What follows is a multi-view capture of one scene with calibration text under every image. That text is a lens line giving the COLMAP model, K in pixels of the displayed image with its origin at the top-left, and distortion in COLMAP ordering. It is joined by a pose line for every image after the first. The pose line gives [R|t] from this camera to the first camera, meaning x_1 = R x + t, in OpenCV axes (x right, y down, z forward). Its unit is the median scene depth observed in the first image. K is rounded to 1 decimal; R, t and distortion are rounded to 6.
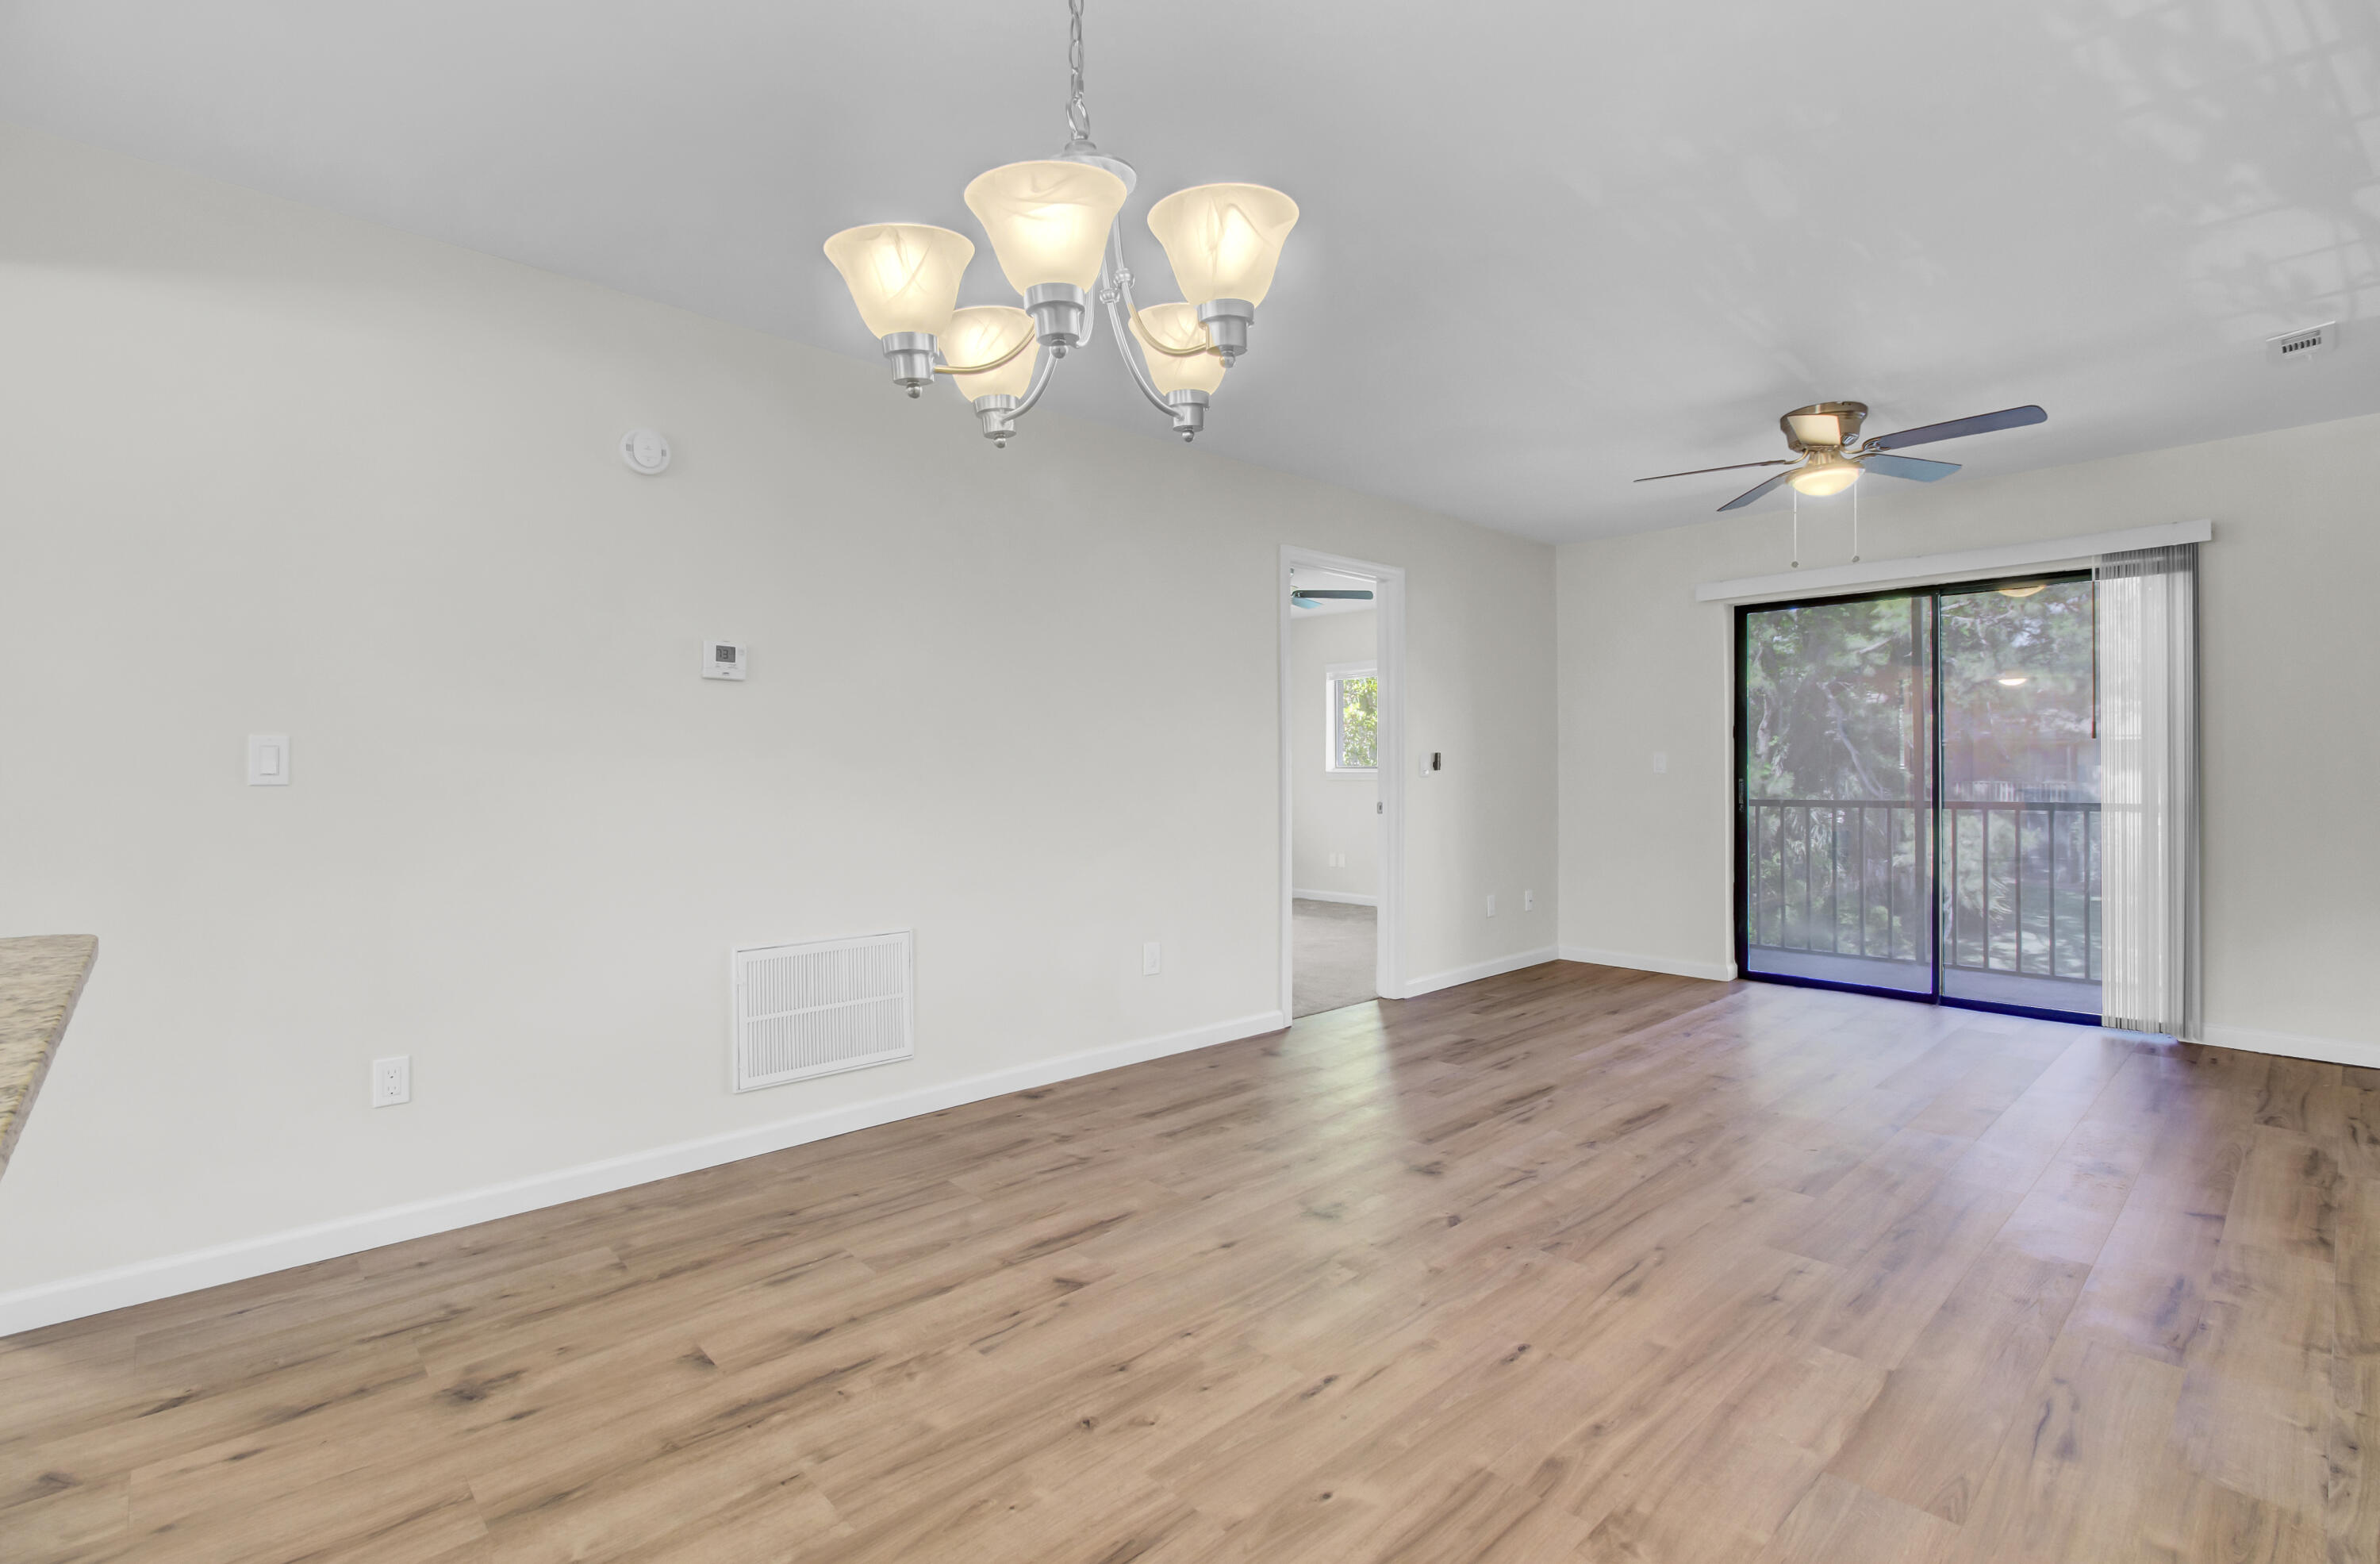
lens RADIAL K [[1099.0, 0, 1210.3], [0, 1099.0, 775.1], [0, 0, 1]] dist [-0.006587, 0.004796]
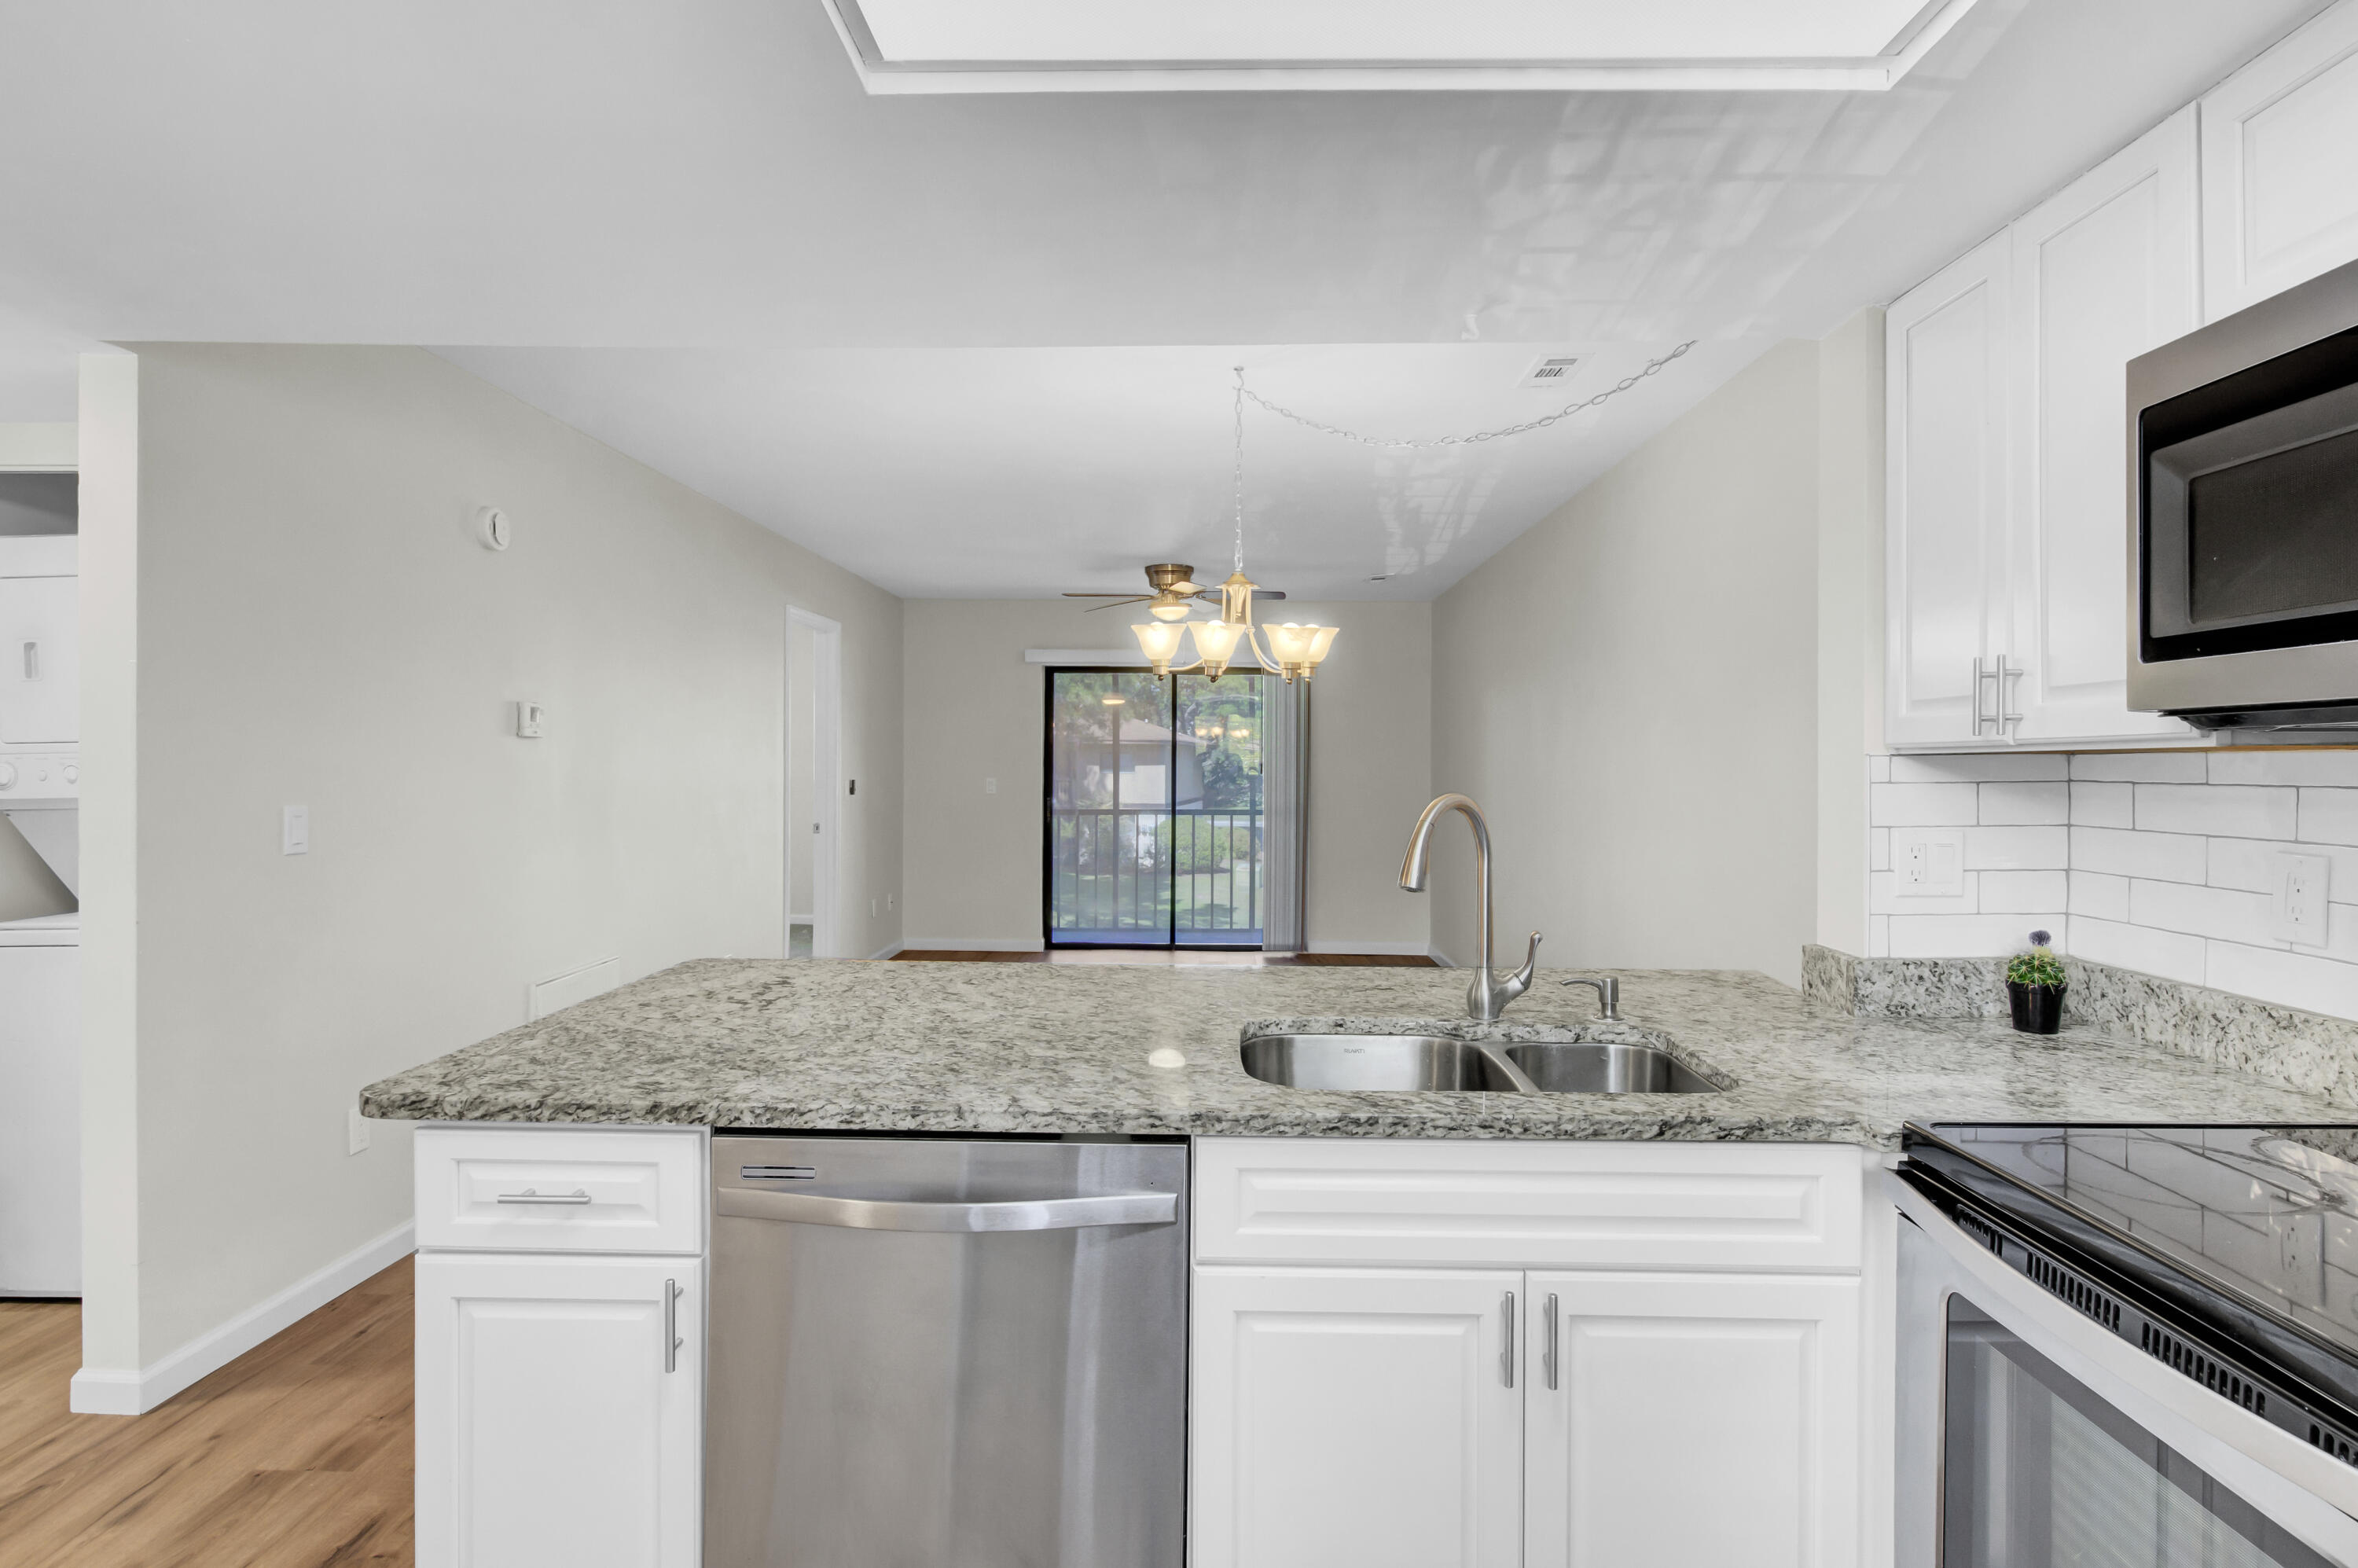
lens RADIAL K [[1253.4, 0, 1195.8], [0, 1253.4, 777.9], [0, 0, 1]] dist [0.001088, -0.001569]
pose [[0.702327, -0.002010, 0.711852, -0.679495], [-0.004428, 0.999964, 0.007192, -0.047144], [-0.711841, -0.008204, 0.702293, -0.273562]]
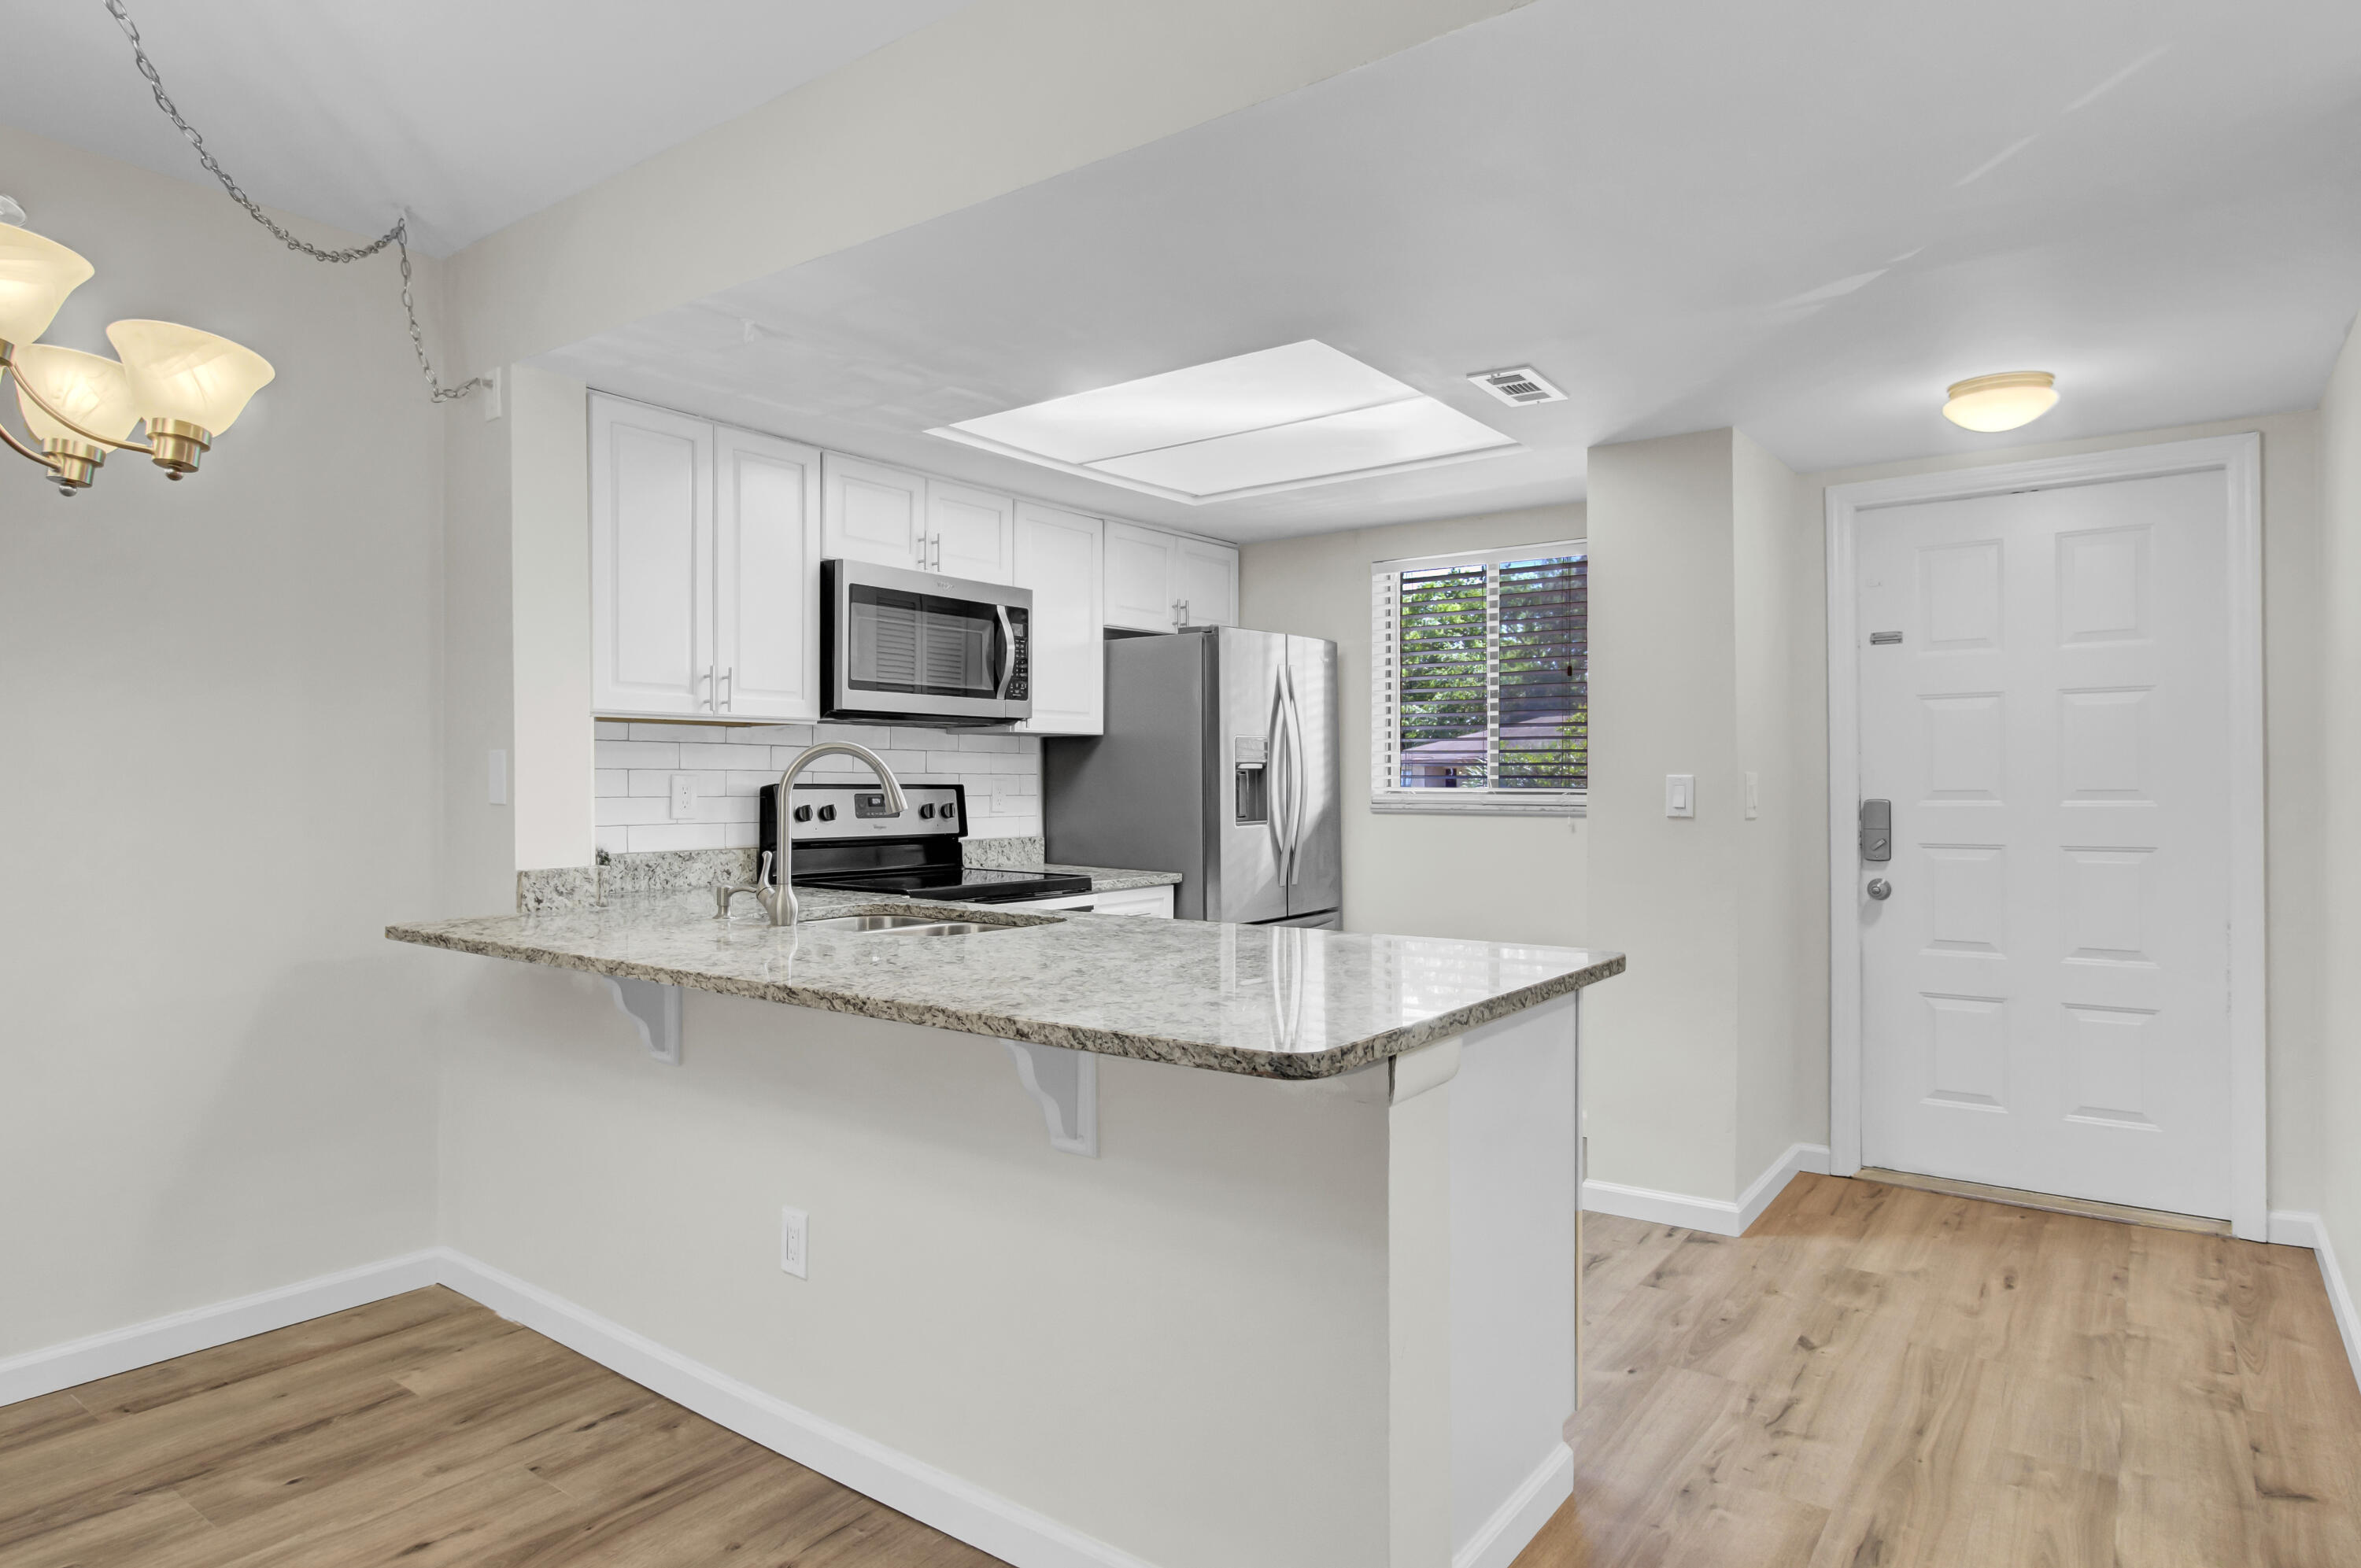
lens RADIAL K [[1335.4, 0, 1189.7], [0, 1335.4, 770.1], [0, 0, 1]] dist [0.002270, 0.000936]
pose [[-0.984584, 0.000436, -0.174910, -0.299472], [0.001364, 0.999986, -0.005184, -0.018258], [0.174905, -0.005343, -0.984571, 0.730084]]
